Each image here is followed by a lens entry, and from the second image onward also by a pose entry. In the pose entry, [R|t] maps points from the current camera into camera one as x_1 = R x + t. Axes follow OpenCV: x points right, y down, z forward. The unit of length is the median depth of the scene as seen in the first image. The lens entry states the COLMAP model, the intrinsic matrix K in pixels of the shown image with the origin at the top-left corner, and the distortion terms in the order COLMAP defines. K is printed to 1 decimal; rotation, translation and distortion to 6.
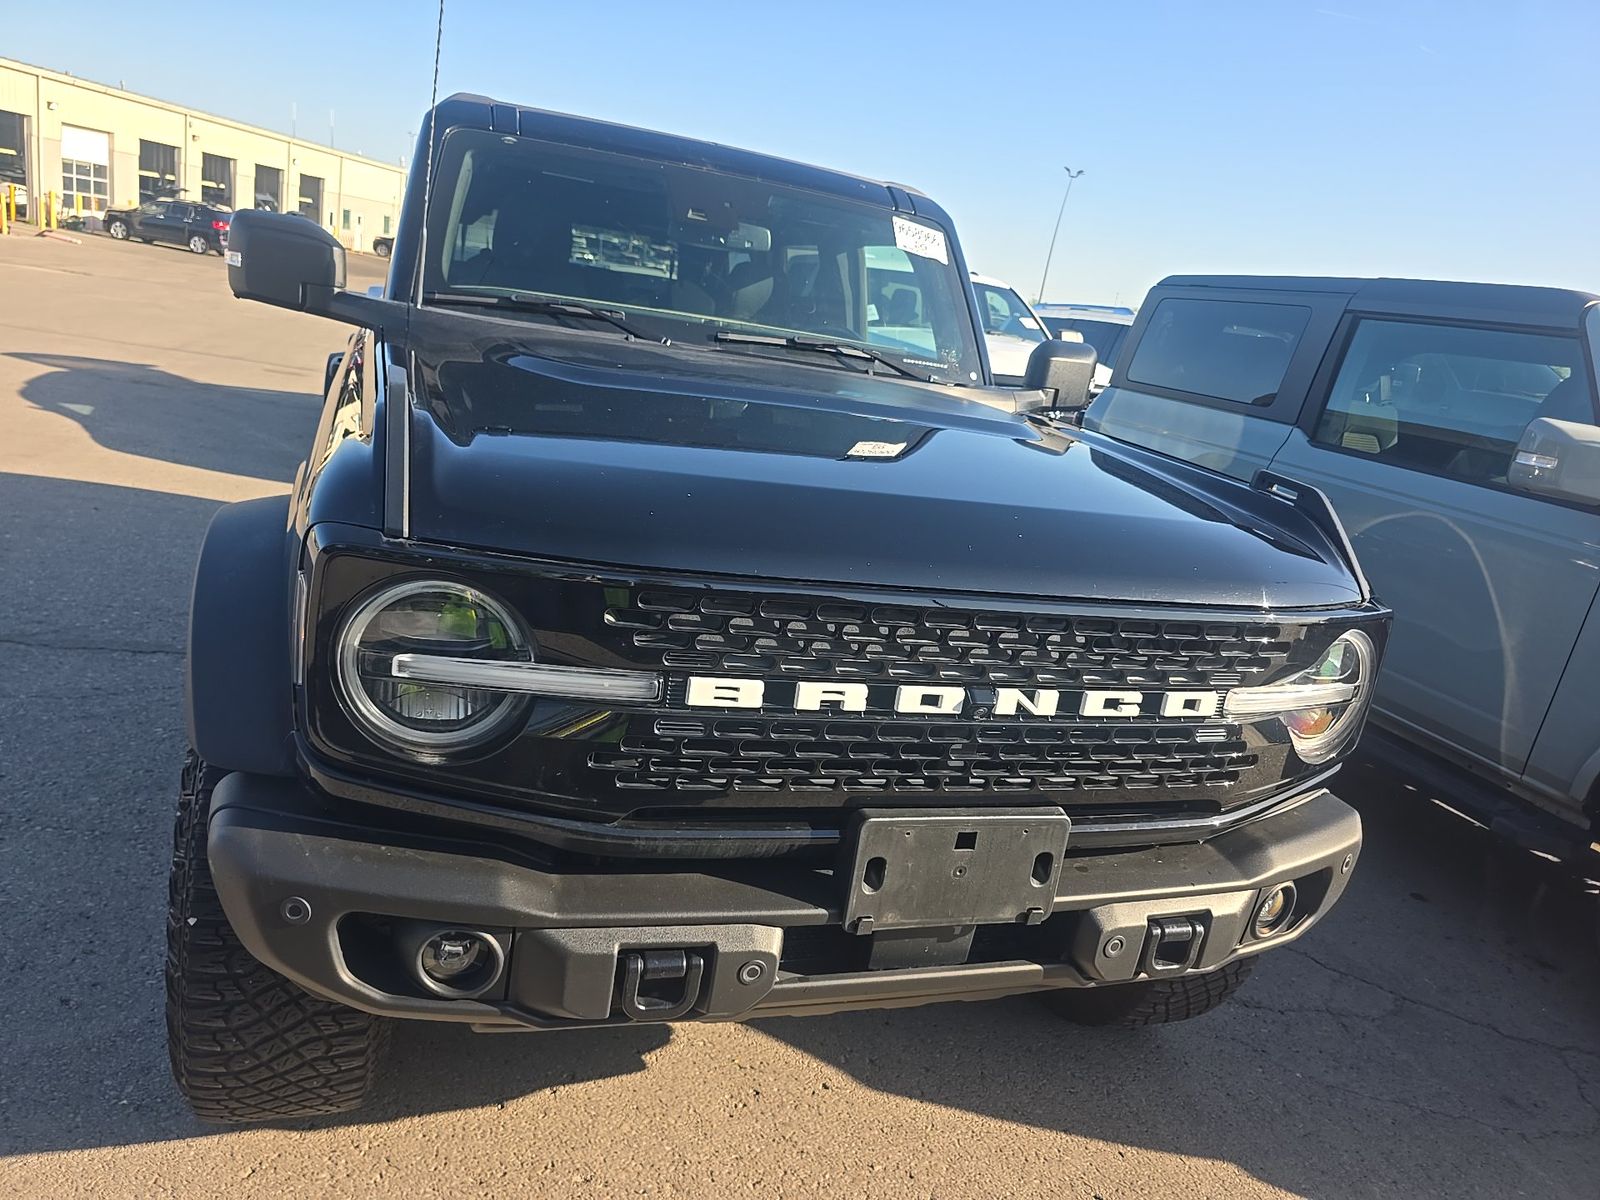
lens RADIAL K [[1087.9, 0, 800.0], [0, 1087.9, 600.0], [0, 0, 1]] dist [0.049514, -0.044454]
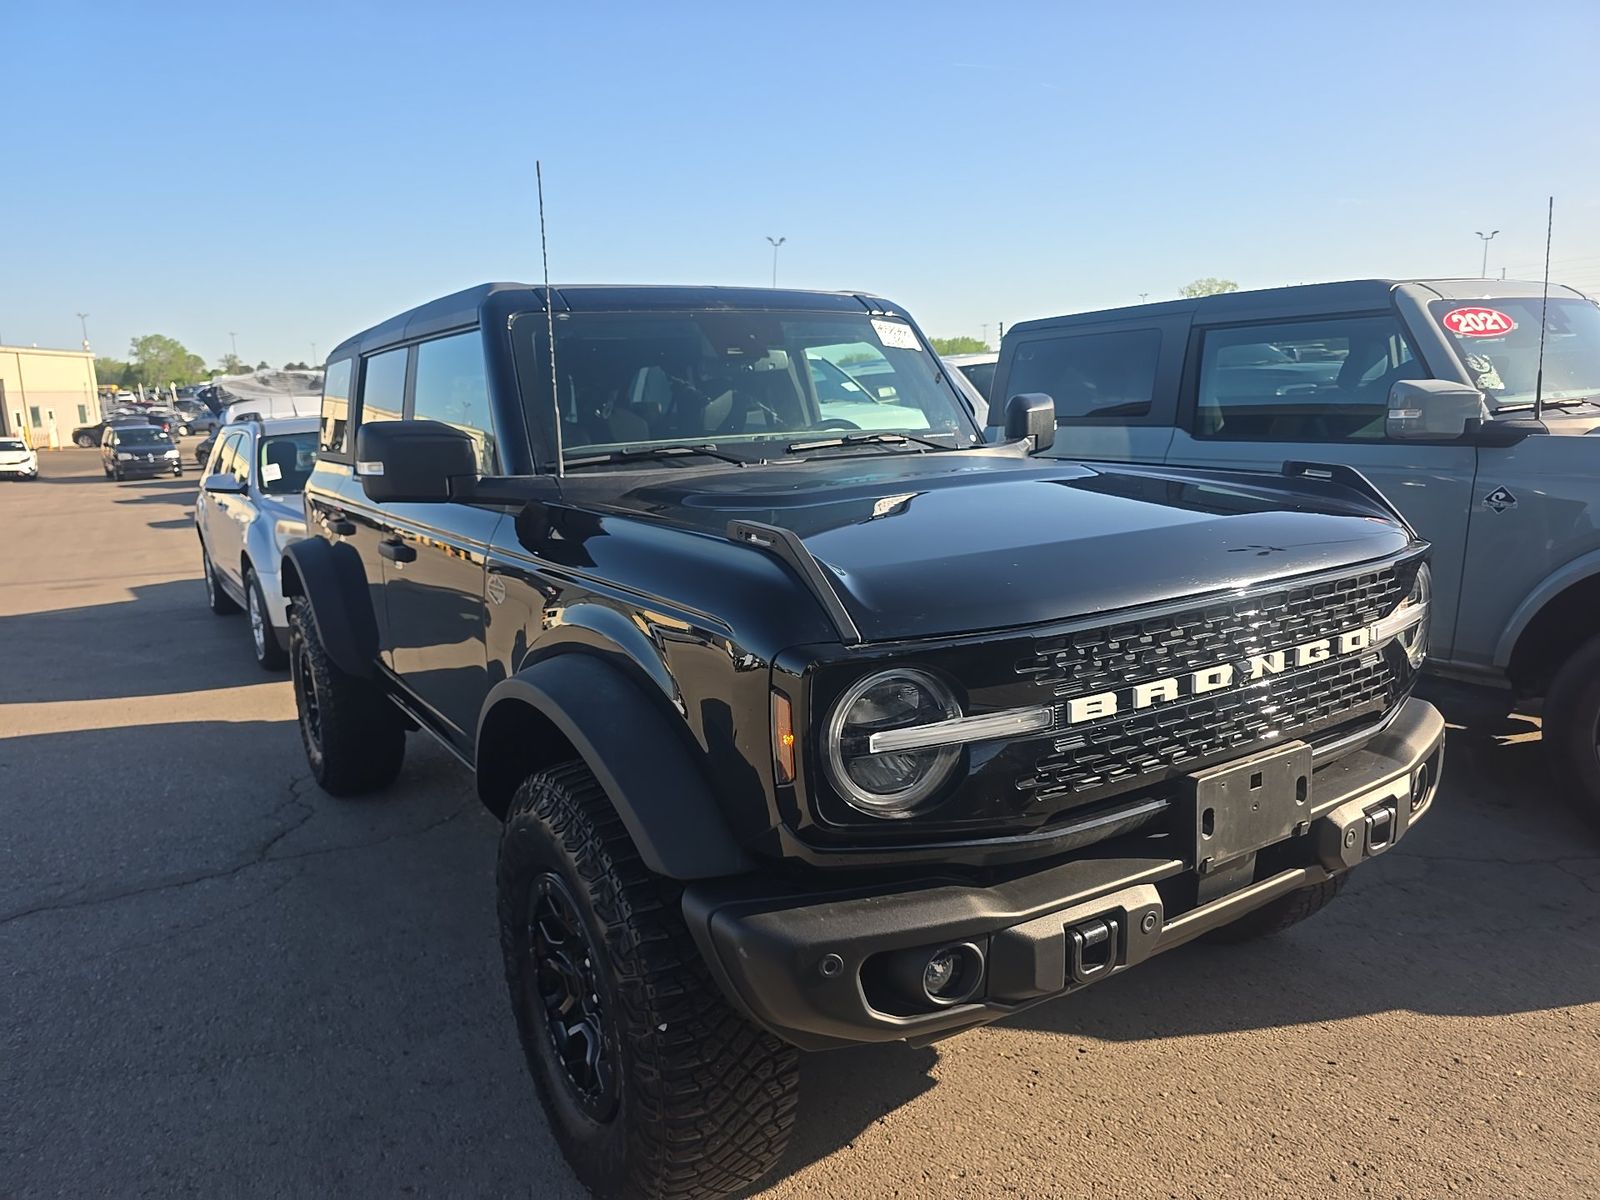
lens RADIAL K [[1087.9, 0, 800.0], [0, 1087.9, 600.0], [0, 0, 1]] dist [0.049514, -0.044454]
pose [[0.954595, -0.227515, 0.192315, -0.509649], [0.240314, 0.969616, -0.045763, -0.050633], [-0.176060, 0.089901, 0.980266, -0.173947]]
